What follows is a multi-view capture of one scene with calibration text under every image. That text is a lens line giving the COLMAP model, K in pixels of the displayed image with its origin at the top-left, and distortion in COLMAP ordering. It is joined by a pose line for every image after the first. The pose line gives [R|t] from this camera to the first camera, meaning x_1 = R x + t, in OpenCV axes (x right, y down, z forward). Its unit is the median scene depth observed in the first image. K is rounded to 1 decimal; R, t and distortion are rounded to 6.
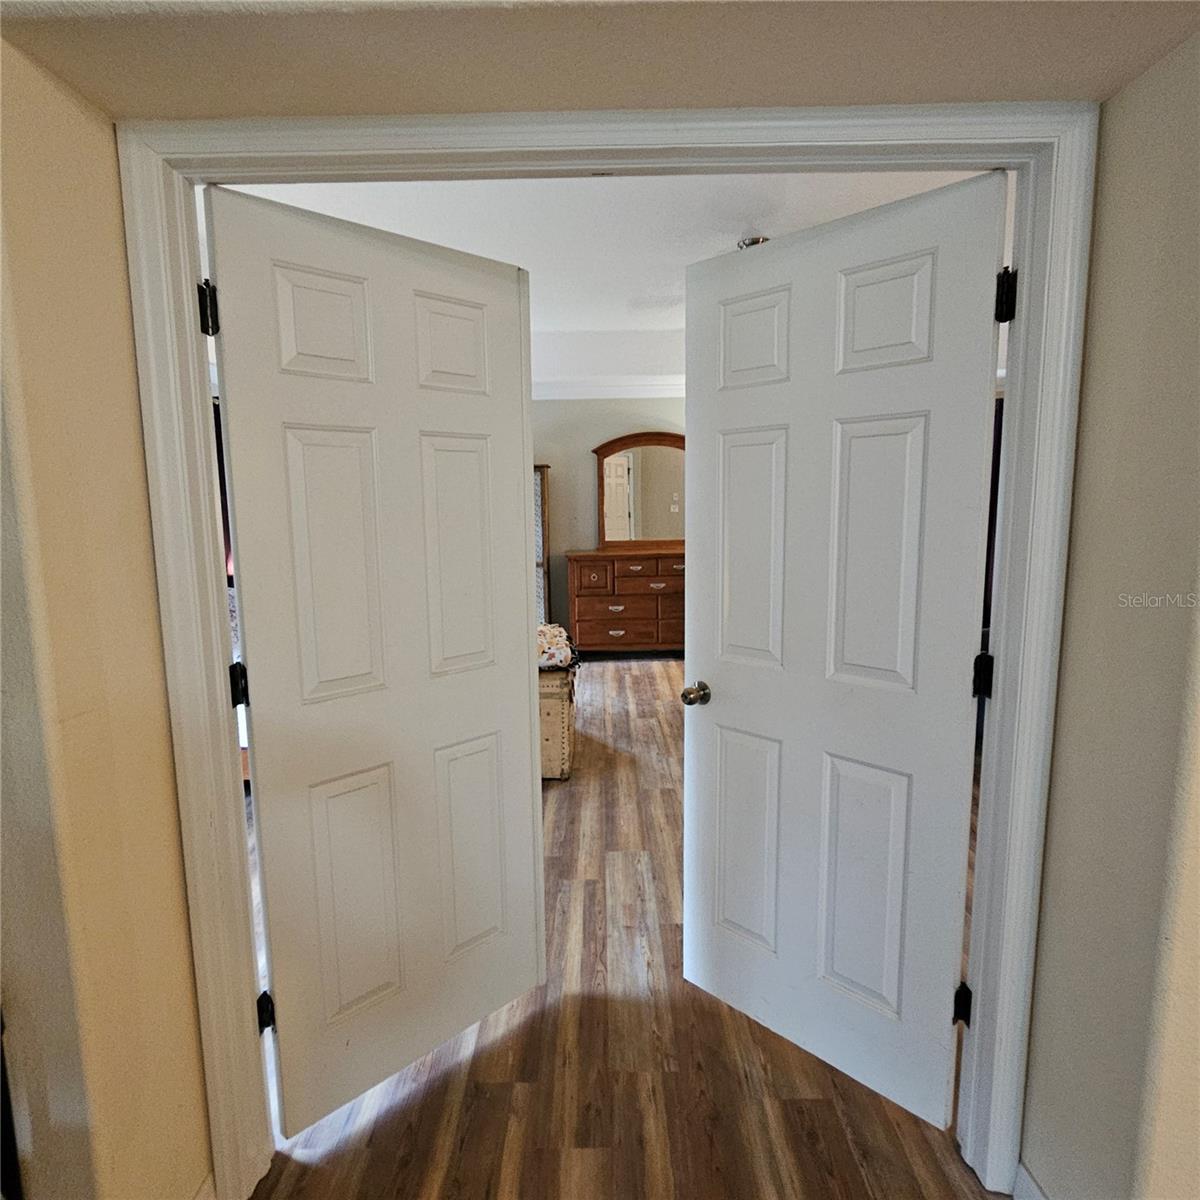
lens RADIAL K [[755.2, 0, 579.3], [0, 755.2, 613.3], [0, 0, 1]] dist [-0.006868, -0.001492]
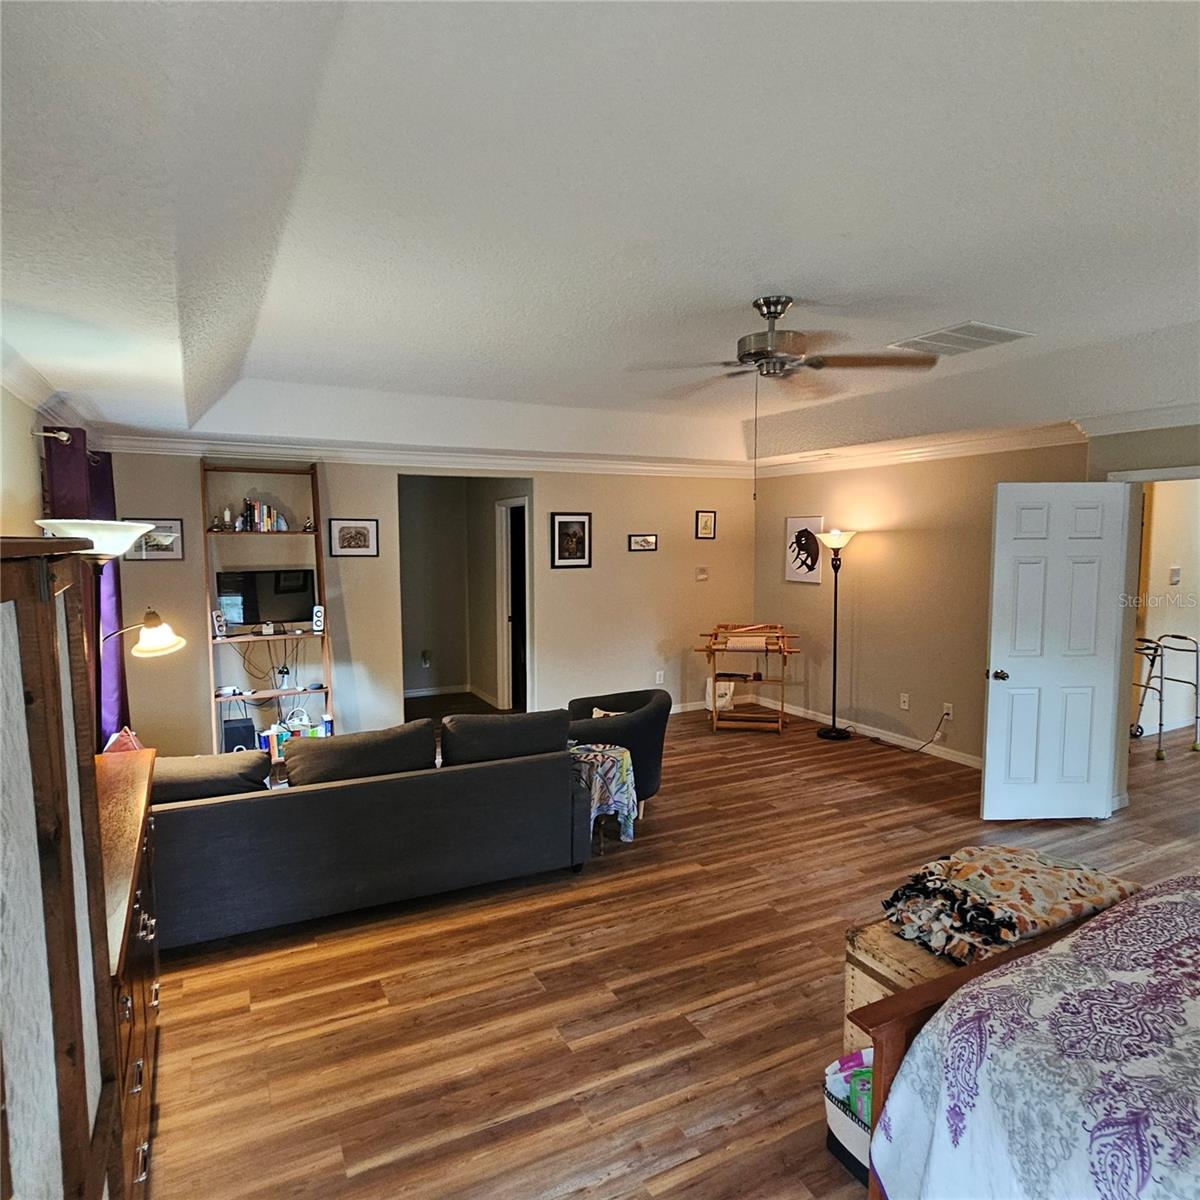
lens RADIAL K [[752.0, 0, 587.2], [0, 752.0, 606.8], [0, 0, 1]] dist [-0.004855, 0.001497]
pose [[-0.472768, -0.061595, 0.879031, -0.310046], [0.144146, 0.978711, 0.146106, -0.230986], [-0.869317, 0.195783, -0.453825, 1.194407]]
